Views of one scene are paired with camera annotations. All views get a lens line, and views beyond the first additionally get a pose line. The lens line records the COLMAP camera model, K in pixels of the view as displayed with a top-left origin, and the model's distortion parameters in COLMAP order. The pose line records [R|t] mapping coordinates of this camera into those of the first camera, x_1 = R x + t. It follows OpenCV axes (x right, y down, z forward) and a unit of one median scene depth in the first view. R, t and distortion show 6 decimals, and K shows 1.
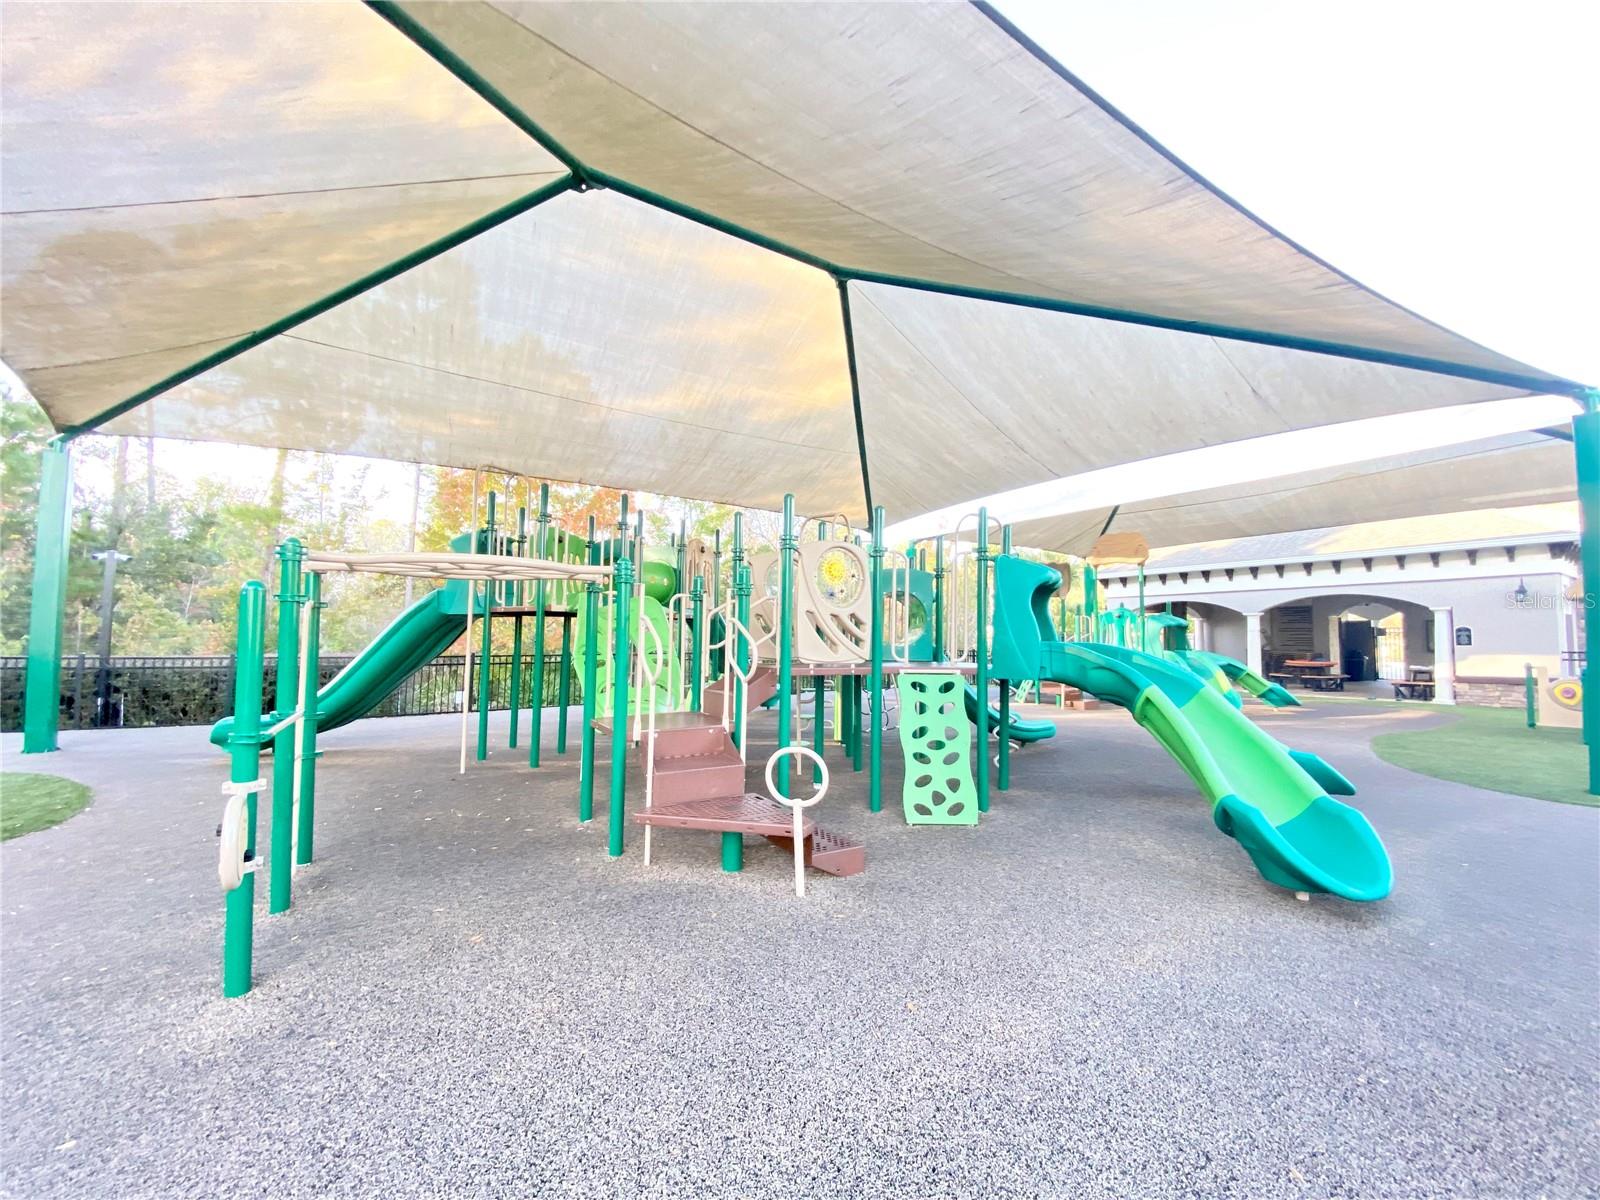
lens RADIAL K [[645.8, 0, 800.0], [0, 645.8, 600.0], [0, 0, 1]] dist [0.015400, -0.017931]
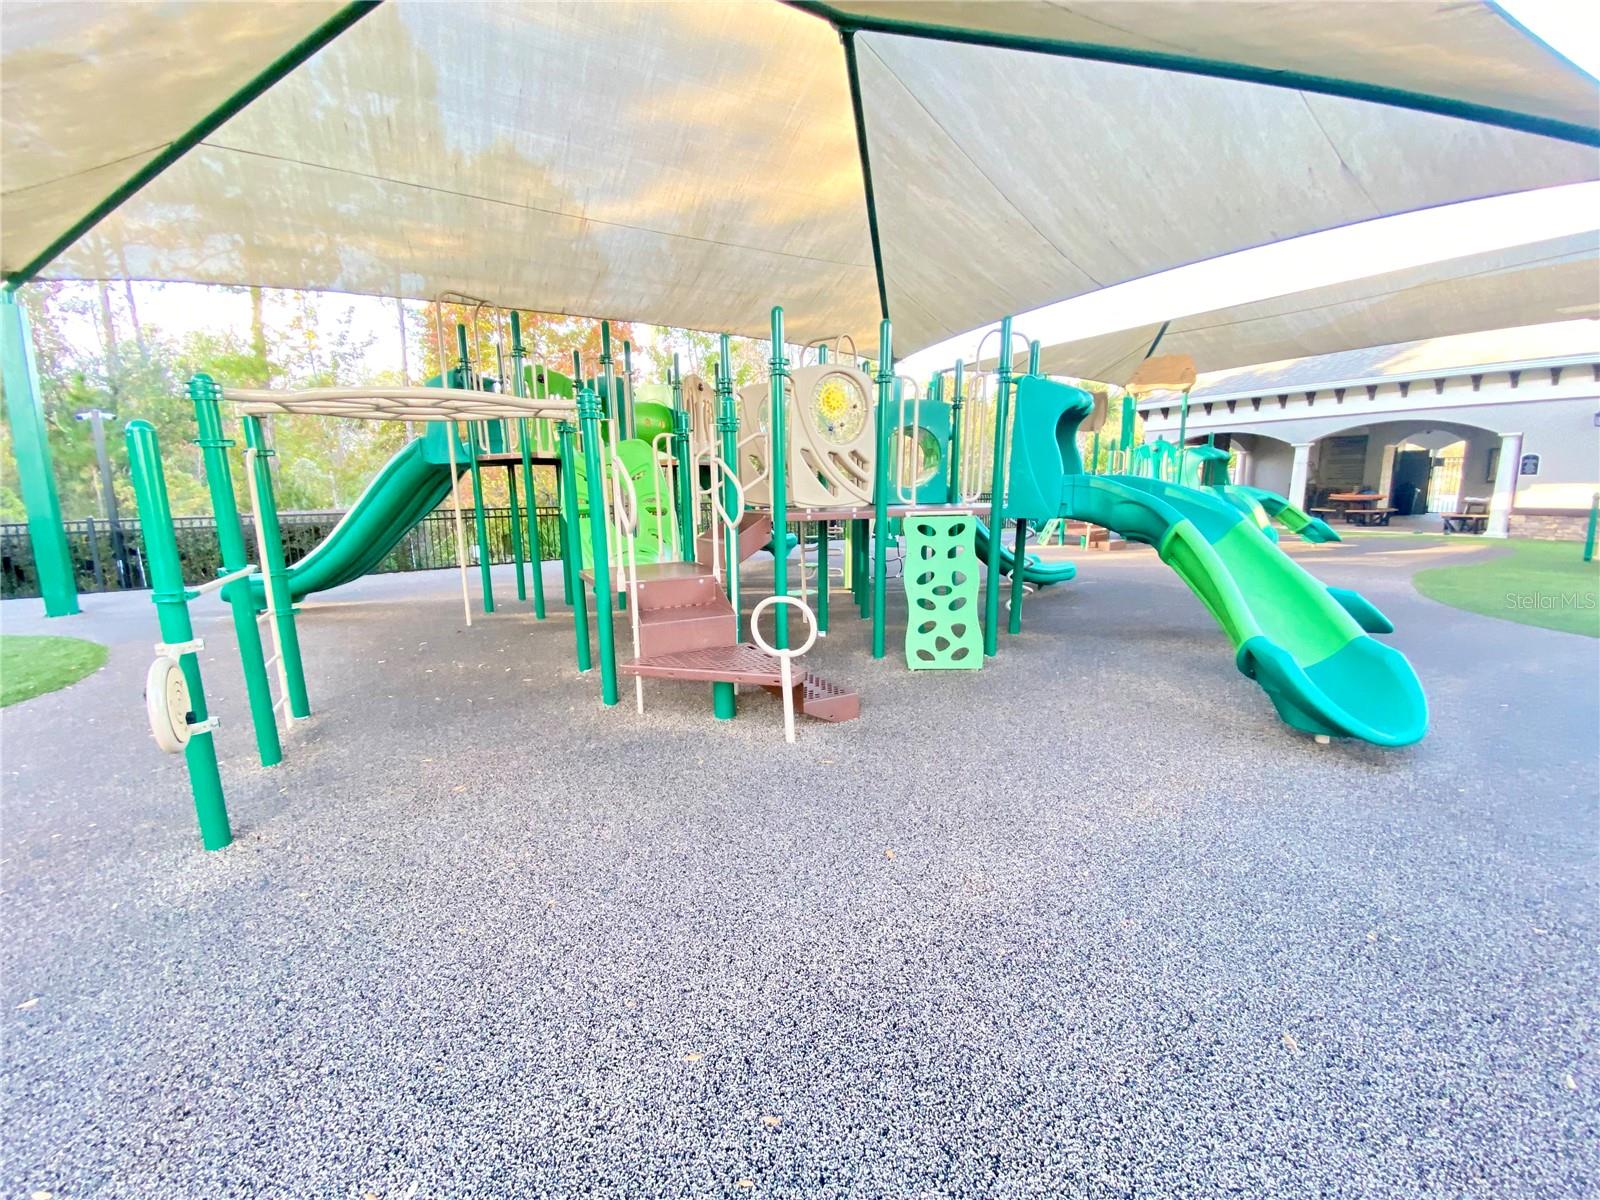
lens RADIAL K [[645.8, 0, 800.0], [0, 645.8, 600.0], [0, 0, 1]] dist [0.015400, -0.017931]
pose [[0.999044, -0.018134, -0.039786, 0.058449], [0.026859, 0.972545, 0.231159, 0.022894], [0.034502, -0.232007, 0.972102, 0.105419]]
